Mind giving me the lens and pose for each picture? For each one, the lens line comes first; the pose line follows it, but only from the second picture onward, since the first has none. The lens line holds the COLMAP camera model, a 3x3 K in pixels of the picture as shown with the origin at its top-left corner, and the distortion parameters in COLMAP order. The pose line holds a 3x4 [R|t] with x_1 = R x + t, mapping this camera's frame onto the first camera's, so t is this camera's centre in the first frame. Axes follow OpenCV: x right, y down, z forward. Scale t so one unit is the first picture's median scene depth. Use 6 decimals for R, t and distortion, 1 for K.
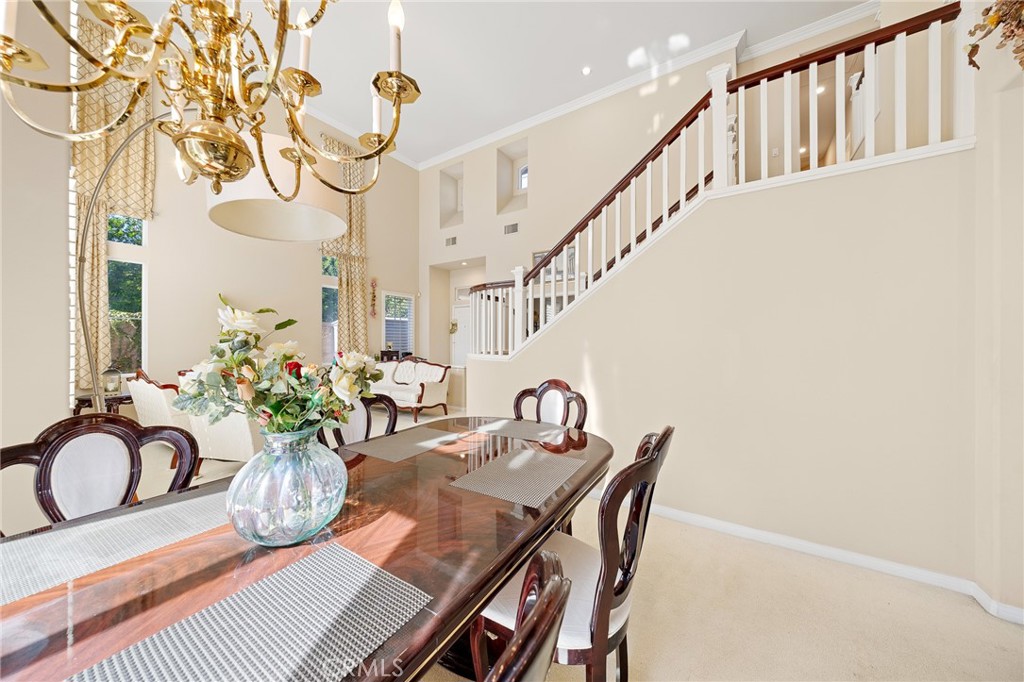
lens RADIAL K [[344.2, 0, 516.9], [0, 344.2, 344.7], [0, 0, 1]] dist [-0.006861, 0.000286]
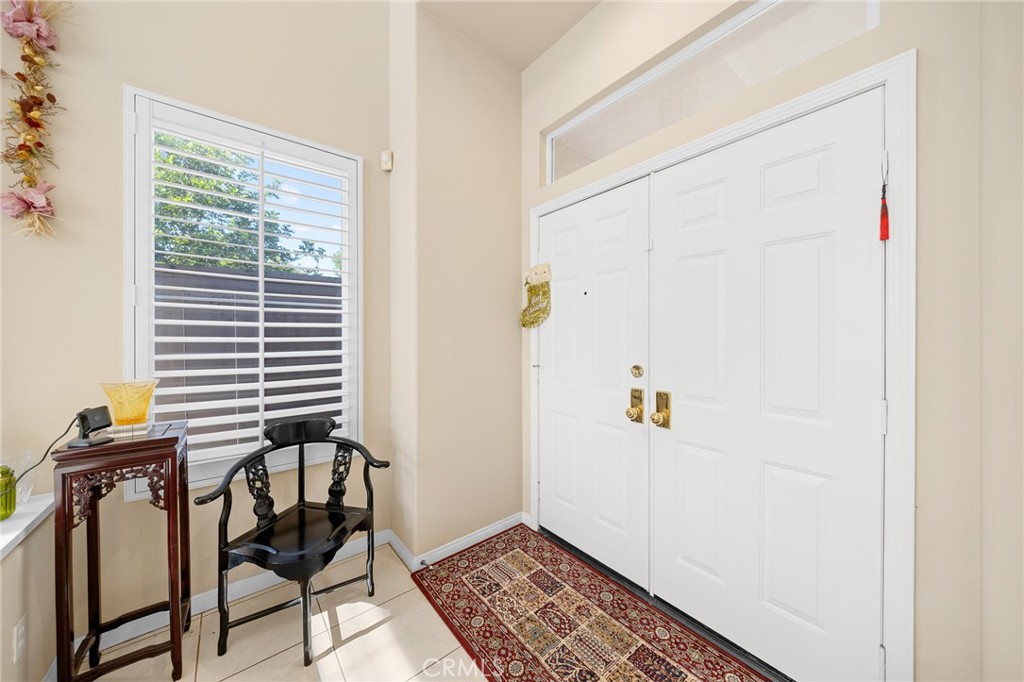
lens RADIAL K [[344.2, 0, 509.9], [0, 344.2, 338.1], [0, 0, 1]] dist [-0.006861, 0.000286]
pose [[0.952442, 0.000695, -0.304718, -0.162650], [-0.001783, 0.999993, -0.003291, -0.029949], [0.304713, 0.003677, 0.952437, 0.973483]]
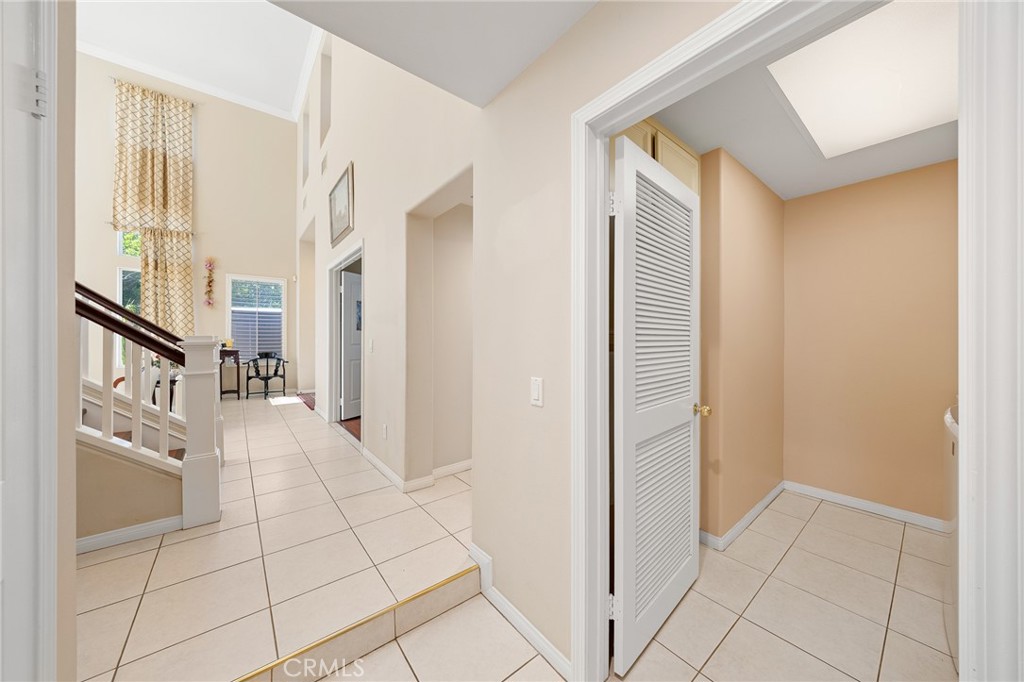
lens RADIAL K [[344.2, 0, 510.4], [0, 344.2, 337.4], [0, 0, 1]] dist [-0.006861, 0.000286]
pose [[0.949450, -0.000432, -0.313919, 0.517851], [-0.003506, 0.999922, -0.011979, -0.004514], [0.313900, 0.012474, 0.949374, 0.499284]]
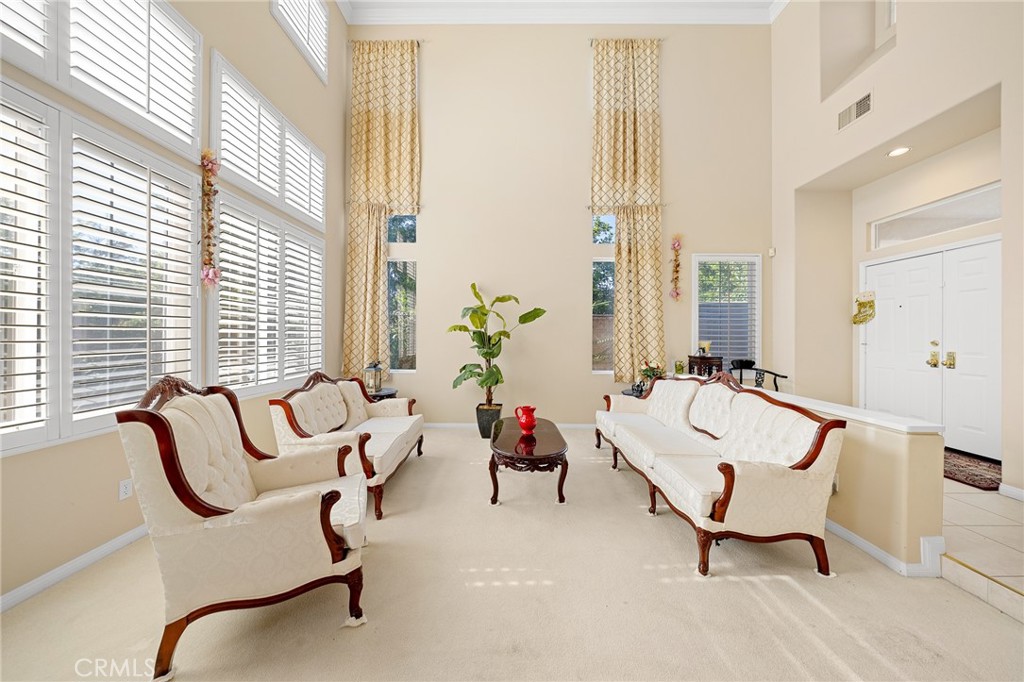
lens RADIAL K [[344.2, 0, 506.5], [0, 344.2, 335.2], [0, 0, 1]] dist [-0.006861, 0.000286]
pose [[0.543248, -0.003817, -0.839564, -0.076749], [-0.012043, 0.999851, -0.012339, -0.007167], [0.839486, 0.016814, 0.543121, 0.449715]]
